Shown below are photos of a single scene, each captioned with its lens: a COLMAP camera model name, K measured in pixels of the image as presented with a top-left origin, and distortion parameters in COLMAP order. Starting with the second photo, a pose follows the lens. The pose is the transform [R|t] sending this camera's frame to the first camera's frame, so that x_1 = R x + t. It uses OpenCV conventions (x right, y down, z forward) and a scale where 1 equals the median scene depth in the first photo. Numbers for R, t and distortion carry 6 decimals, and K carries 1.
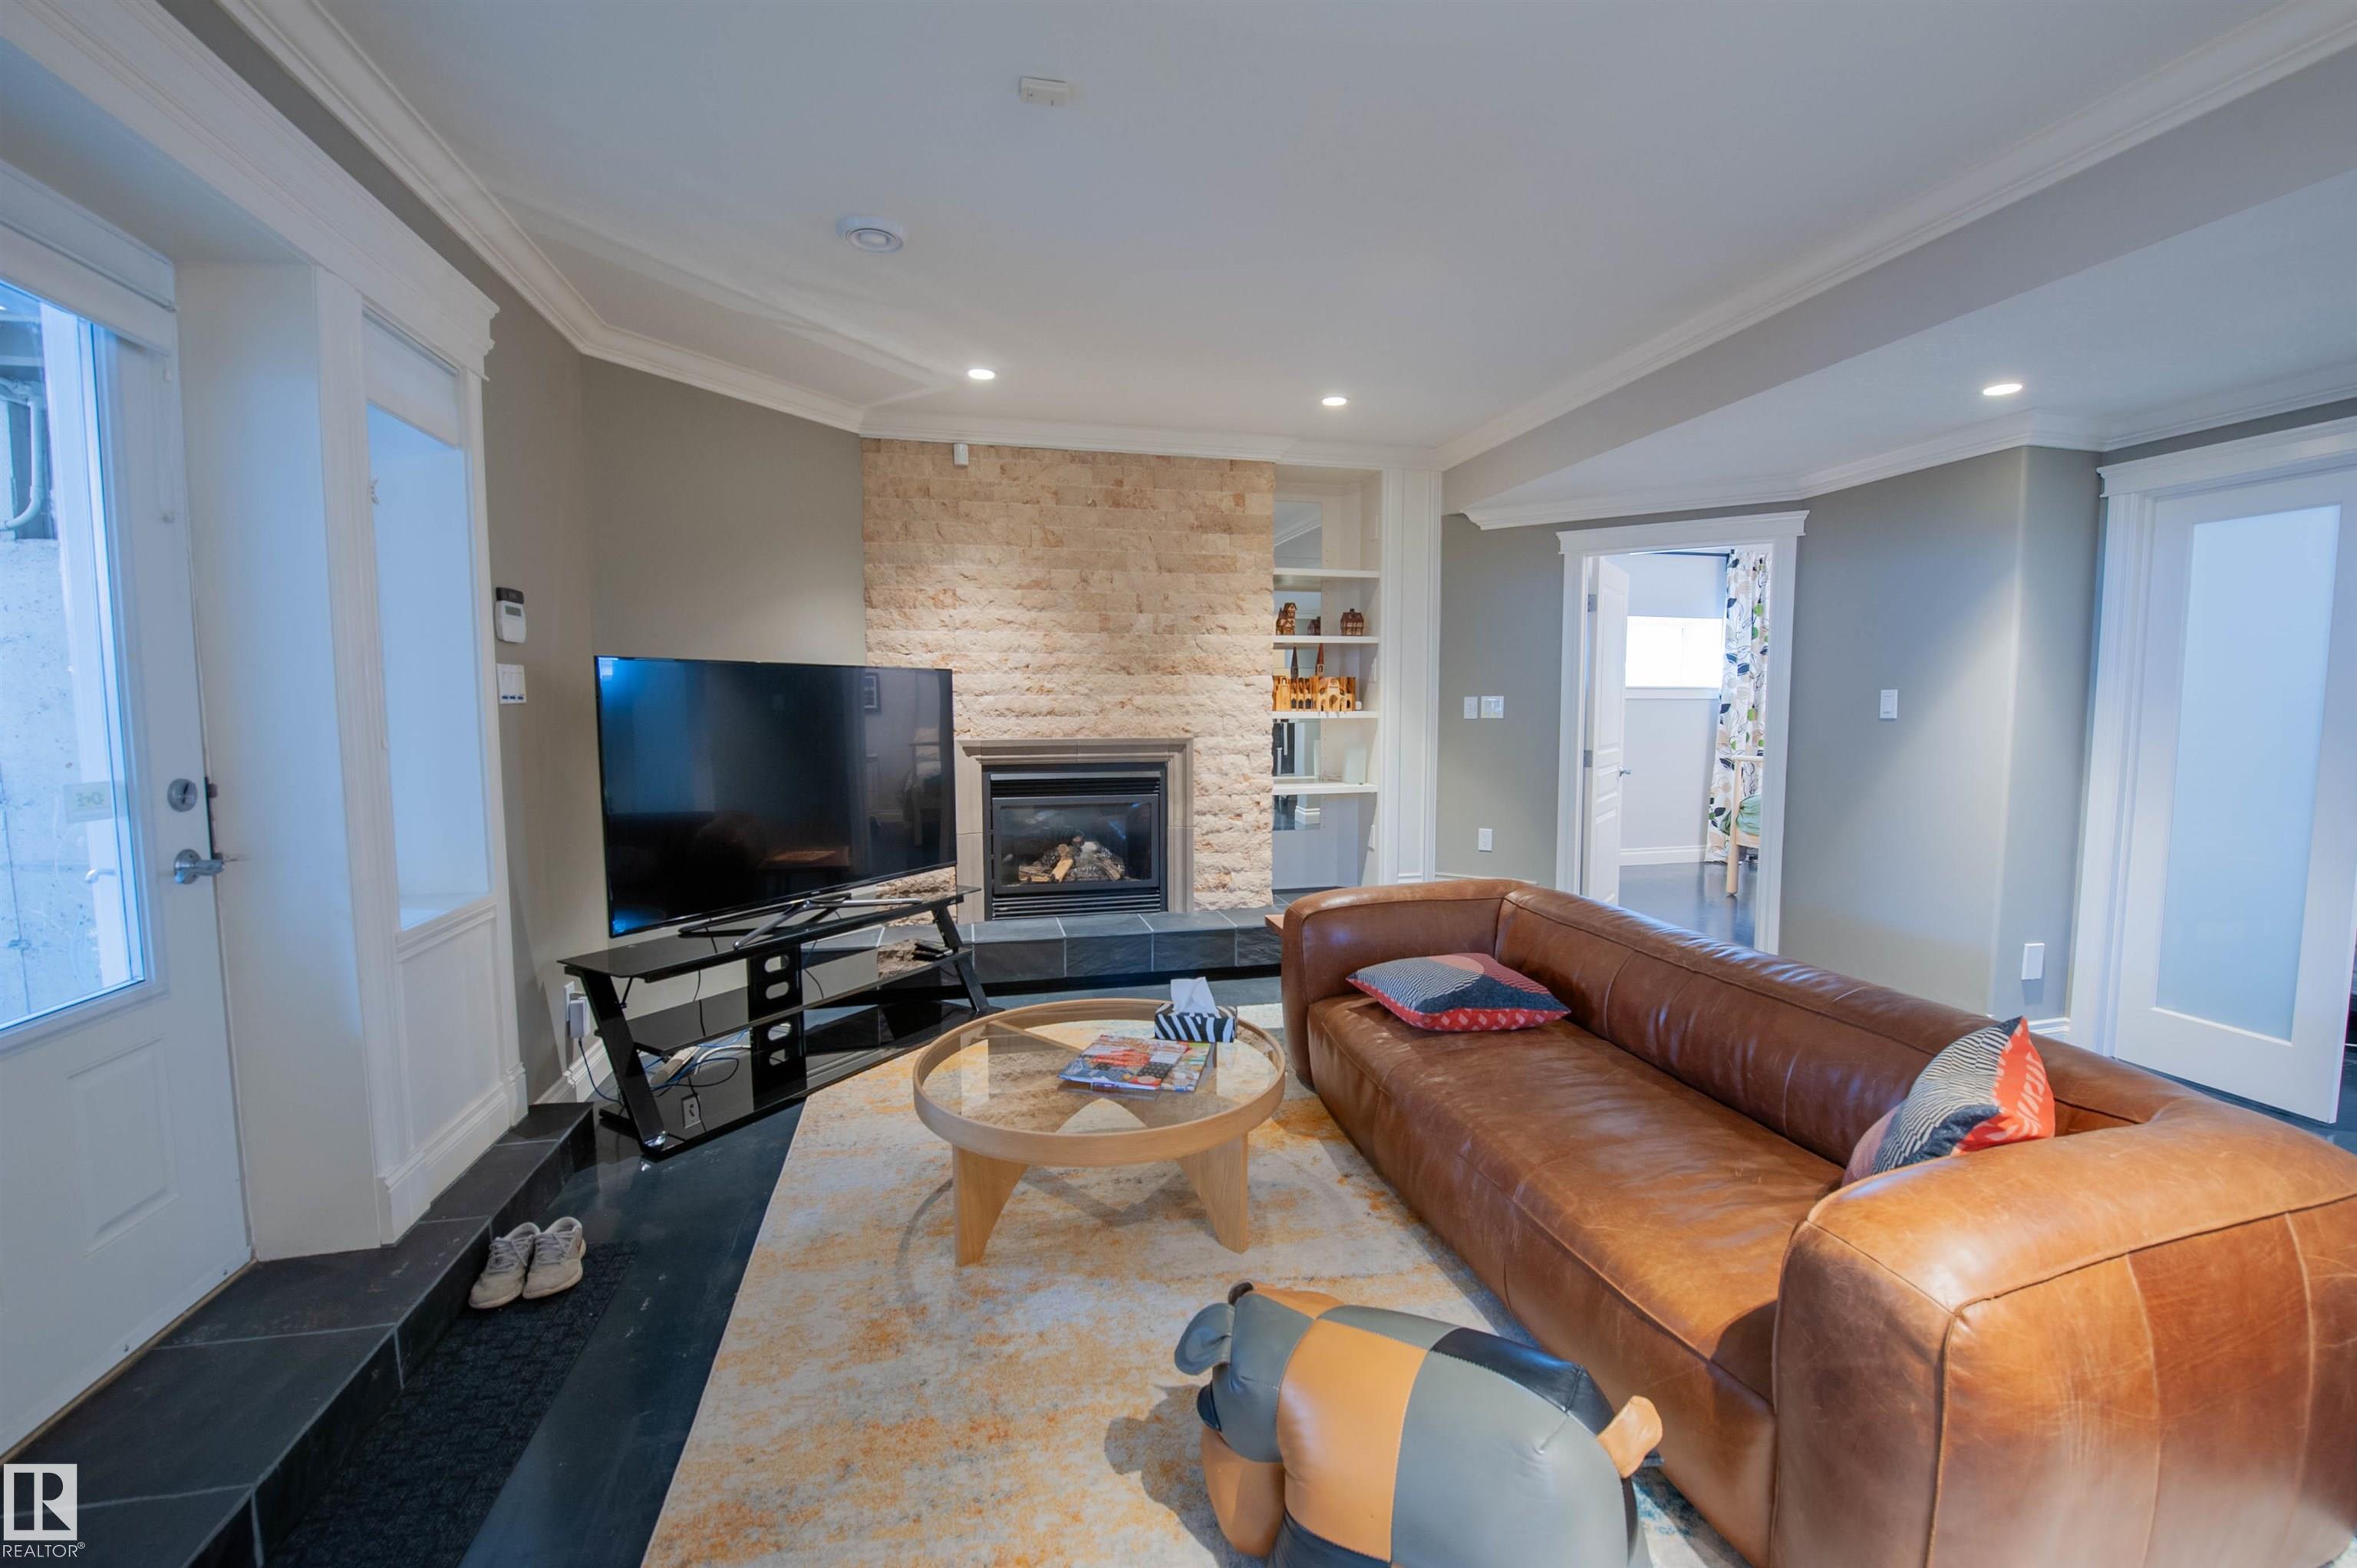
lens RADIAL K [[962.0, 0, 1187.7], [0, 962.0, 784.7], [0, 0, 1]] dist [-0.018009, -0.001540]
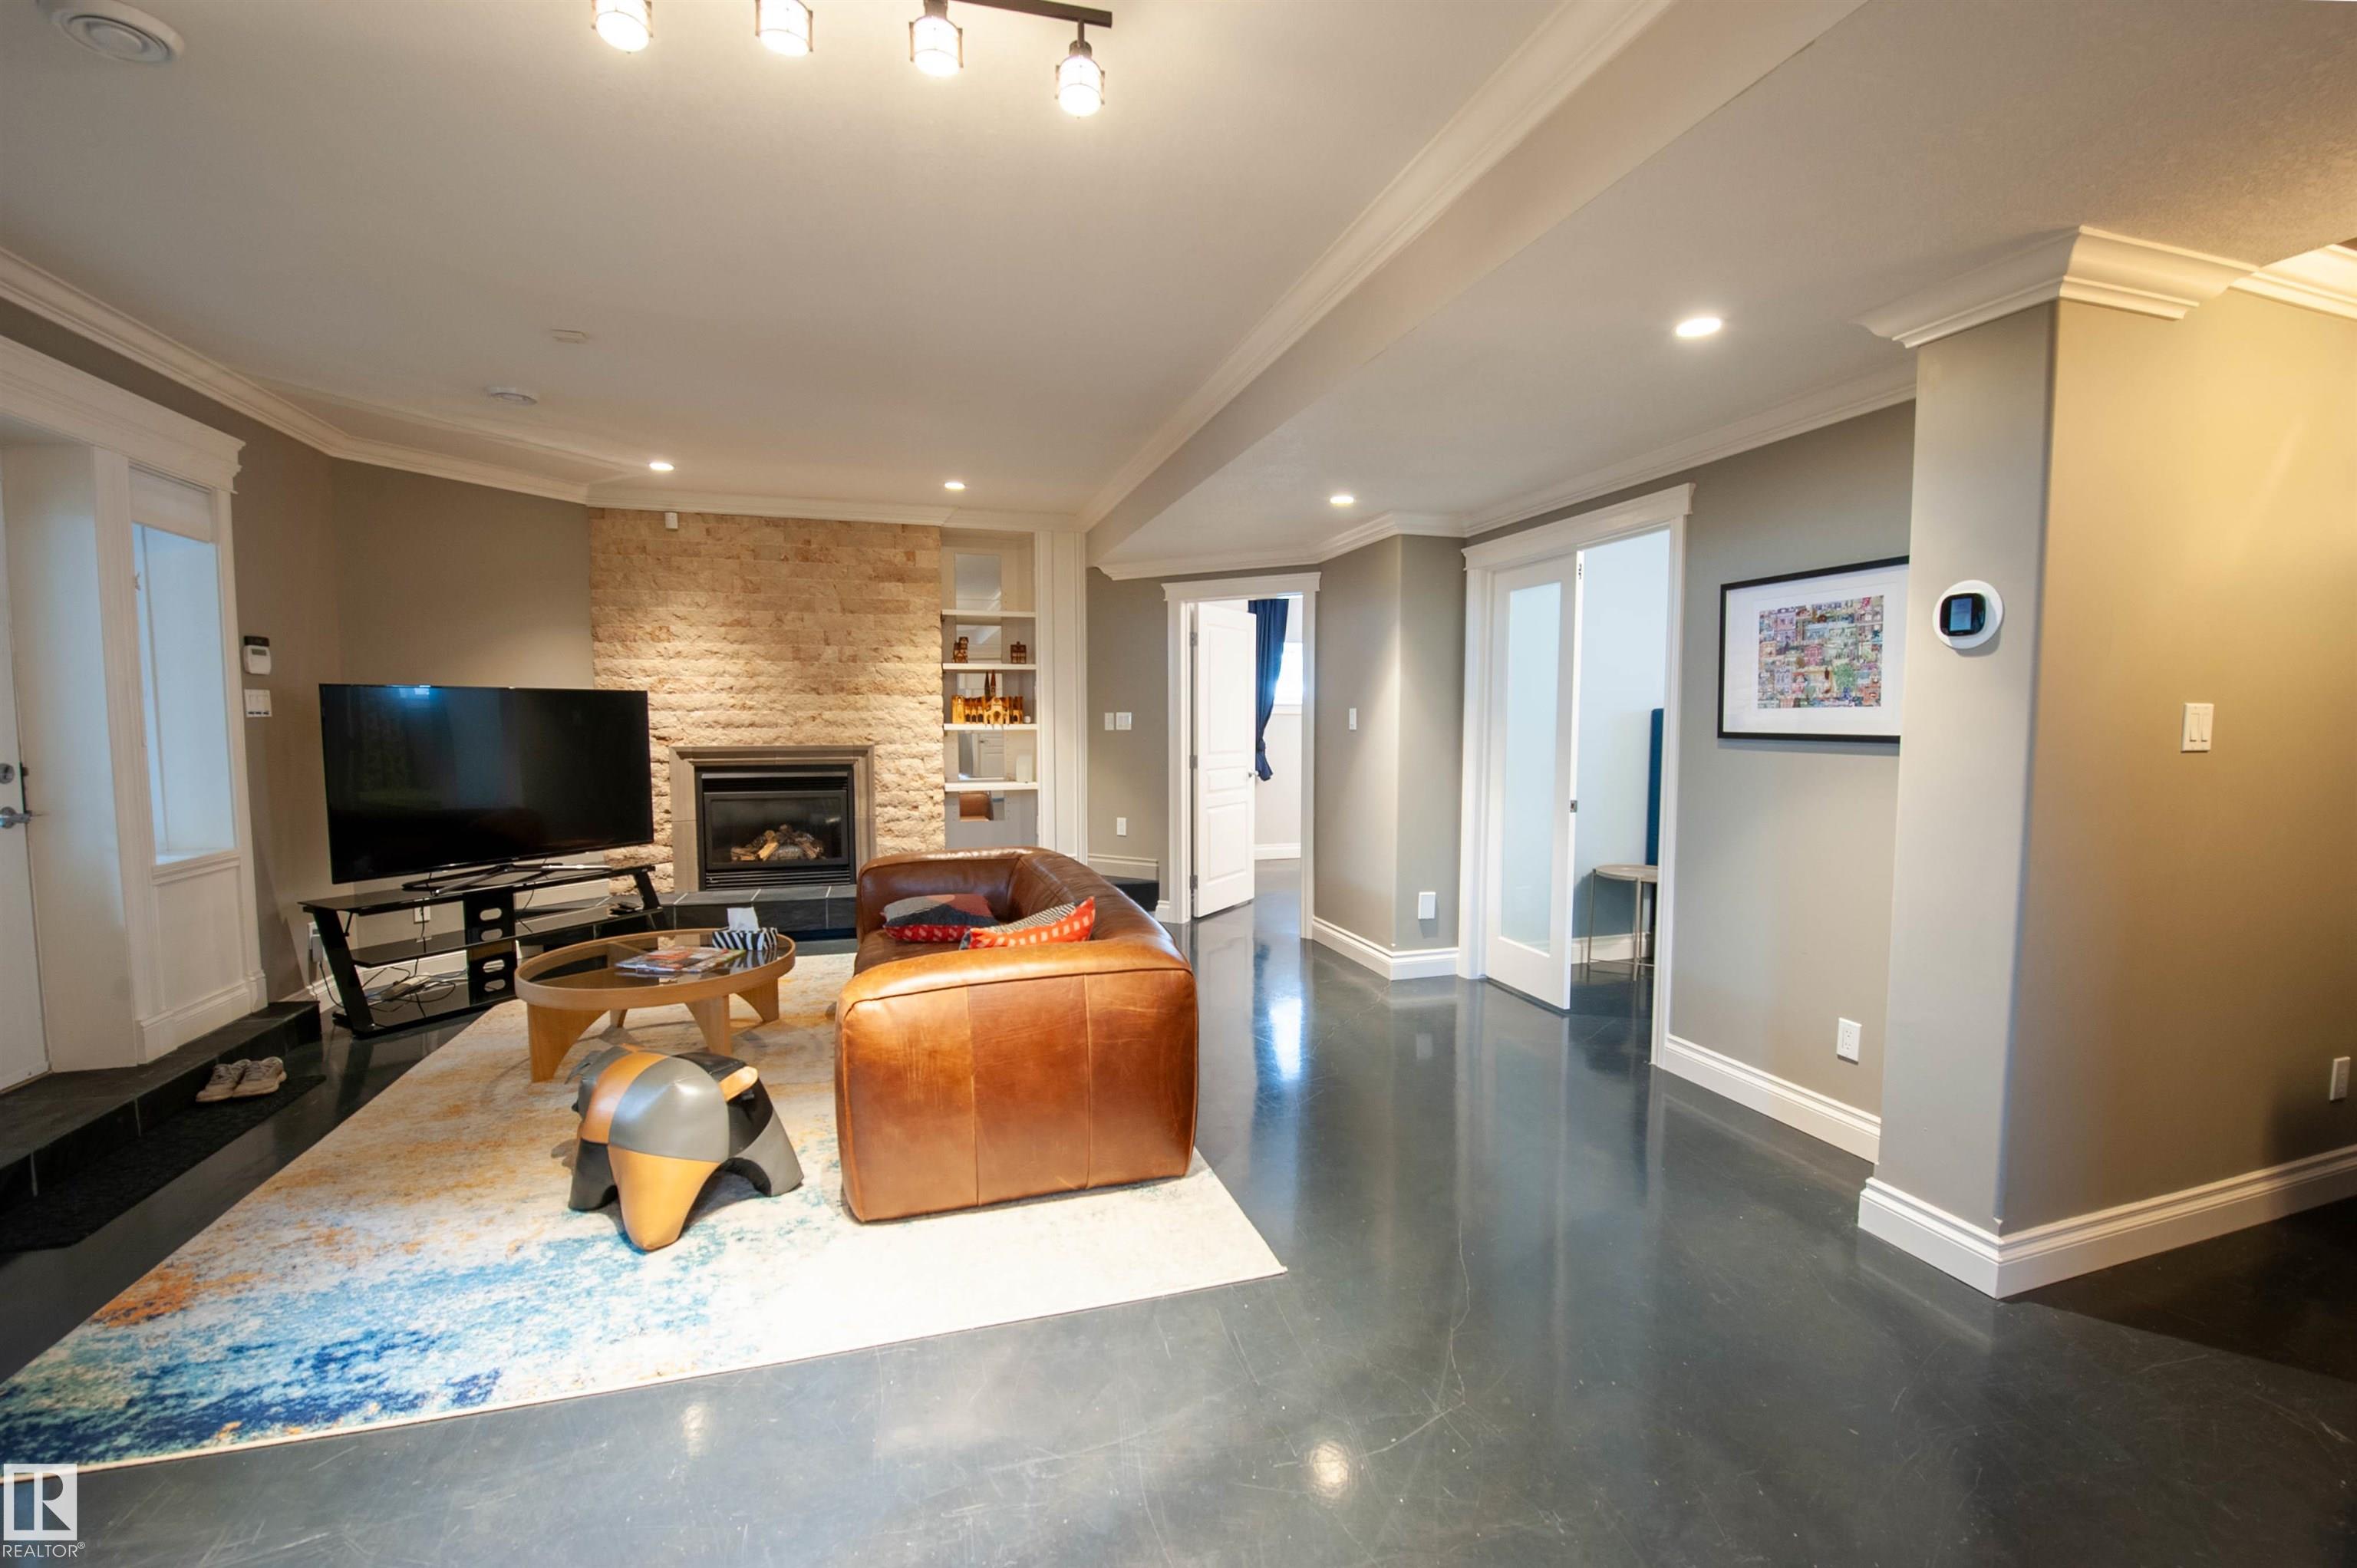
lens RADIAL K [[962.0, 0, 1167.7], [0, 962.0, 791.8], [0, 0, 1]] dist [-0.018009, -0.001540]
pose [[0.998336, -0.001396, 0.057641, 0.365777], [0.001775, 0.999977, -0.006522, 0.024404], [-0.057630, 0.006614, 0.998316, -0.313147]]
